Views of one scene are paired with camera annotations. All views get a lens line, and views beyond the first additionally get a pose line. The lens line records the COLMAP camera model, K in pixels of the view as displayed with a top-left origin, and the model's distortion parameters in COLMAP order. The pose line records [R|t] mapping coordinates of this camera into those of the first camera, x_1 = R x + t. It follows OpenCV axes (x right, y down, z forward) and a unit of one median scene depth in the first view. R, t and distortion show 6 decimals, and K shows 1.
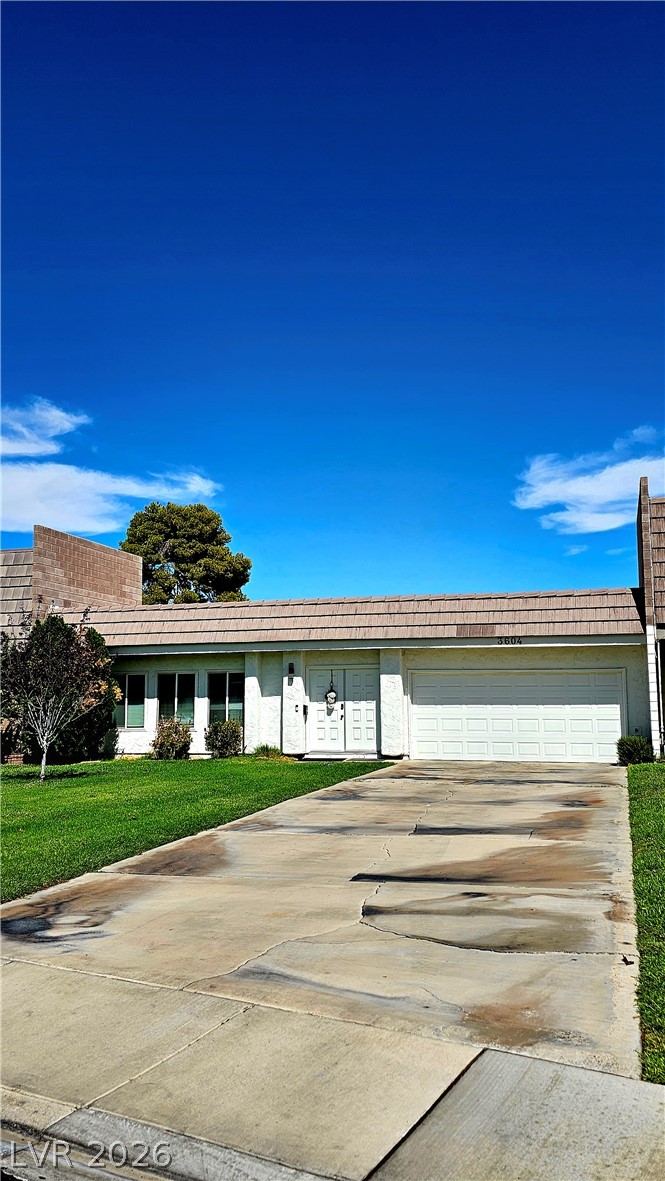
lens RADIAL K [[1000.6, 0, 314.7], [0, 1000.6, 578.6], [0, 0, 1]] dist [0.094755, -0.005981]
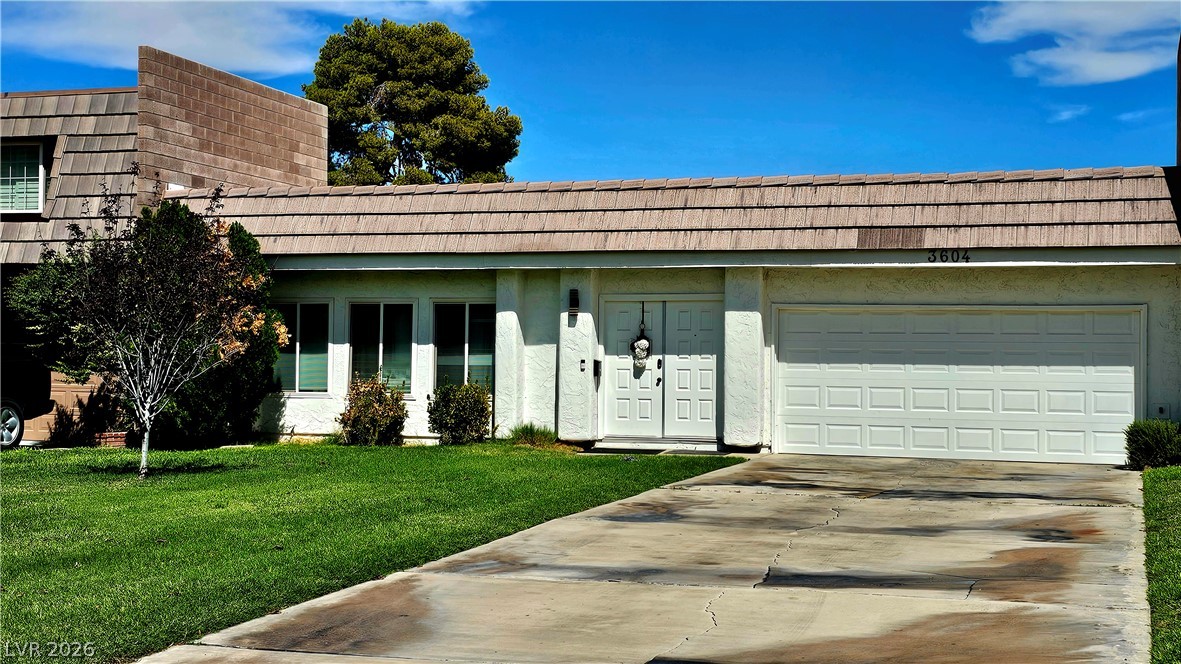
lens RADIAL K [[1635.5, 0, 597.0], [0, 1635.5, 324.0], [0, 0, 1]] dist [0.108411, 0.000000]
pose [[0.999662, 0.016794, -0.019847, 0.009348], [-0.014669, 0.994600, 0.102737, 0.005803], [0.021466, -0.102411, 0.994511, 0.041031]]
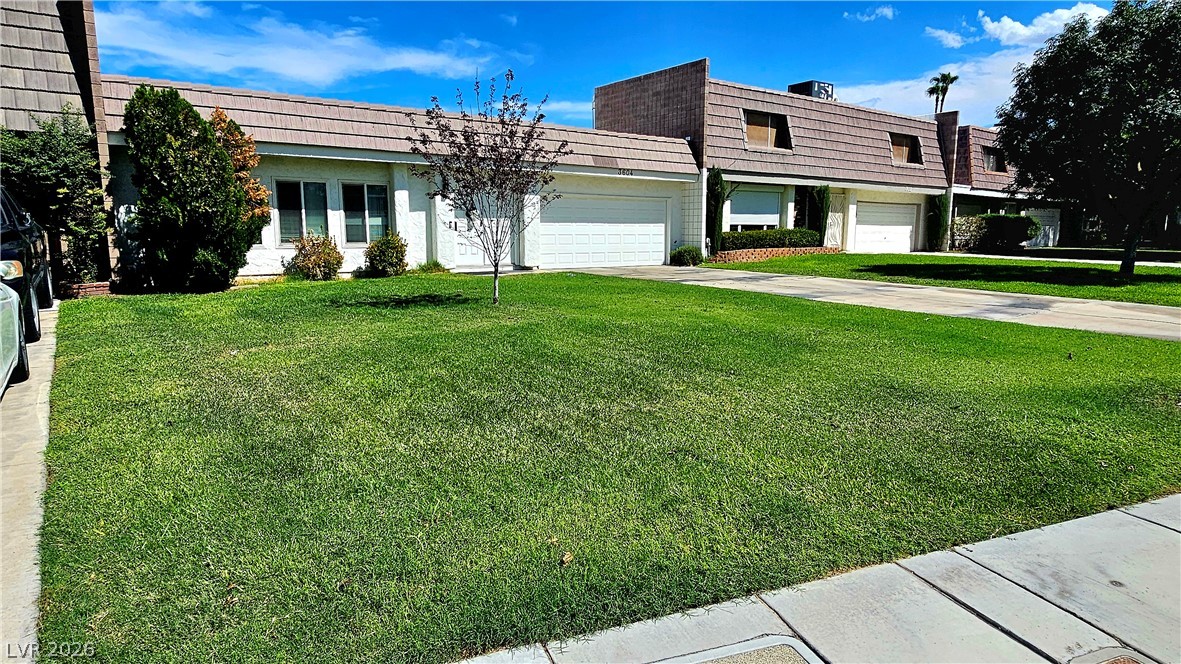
lens RADIAL K [[700.4, 0, 599.6], [0, 700.4, 327.9], [0, 0, 1]] dist [0.001768, 0.003002]
pose [[0.593860, -0.103502, 0.797884, -0.501824], [-0.110461, 0.971812, 0.208279, 0.066874], [-0.796950, -0.211824, 0.565687, 0.455429]]
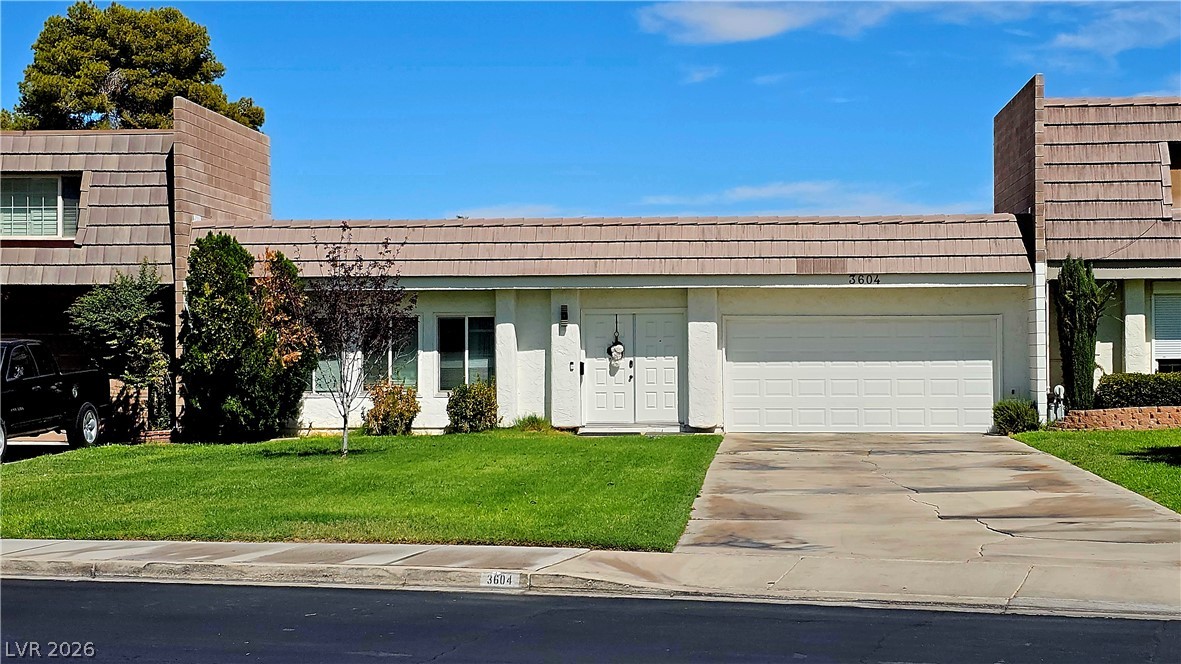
lens RADIAL K [[1866.4, 0, 621.3], [0, 1866.4, 324.0], [0, 0, 1]] dist [0.146700, 0.000000]
pose [[0.977166, 0.004685, 0.212425, -0.272326], [-0.027574, 0.994099, 0.104917, -0.045999], [-0.210679, -0.108378, 0.971529, -0.335227]]
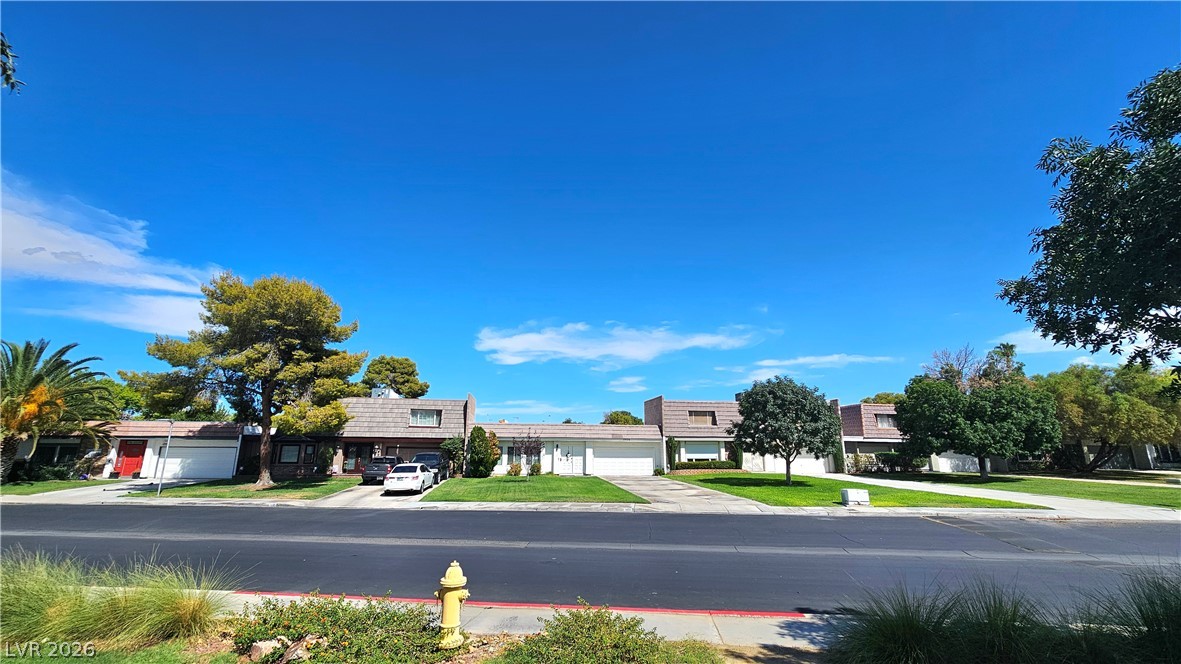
lens RADIAL K [[481.2, 0, 589.5], [0, 481.2, 342.5], [0, 0, 1]] dist [0.002329, -0.001596]
pose [[0.902384, 0.104174, 0.418152, -0.592343], [-0.067713, 0.992564, -0.101150, -0.085034], [-0.425580, 0.062962, 0.902728, -0.411968]]
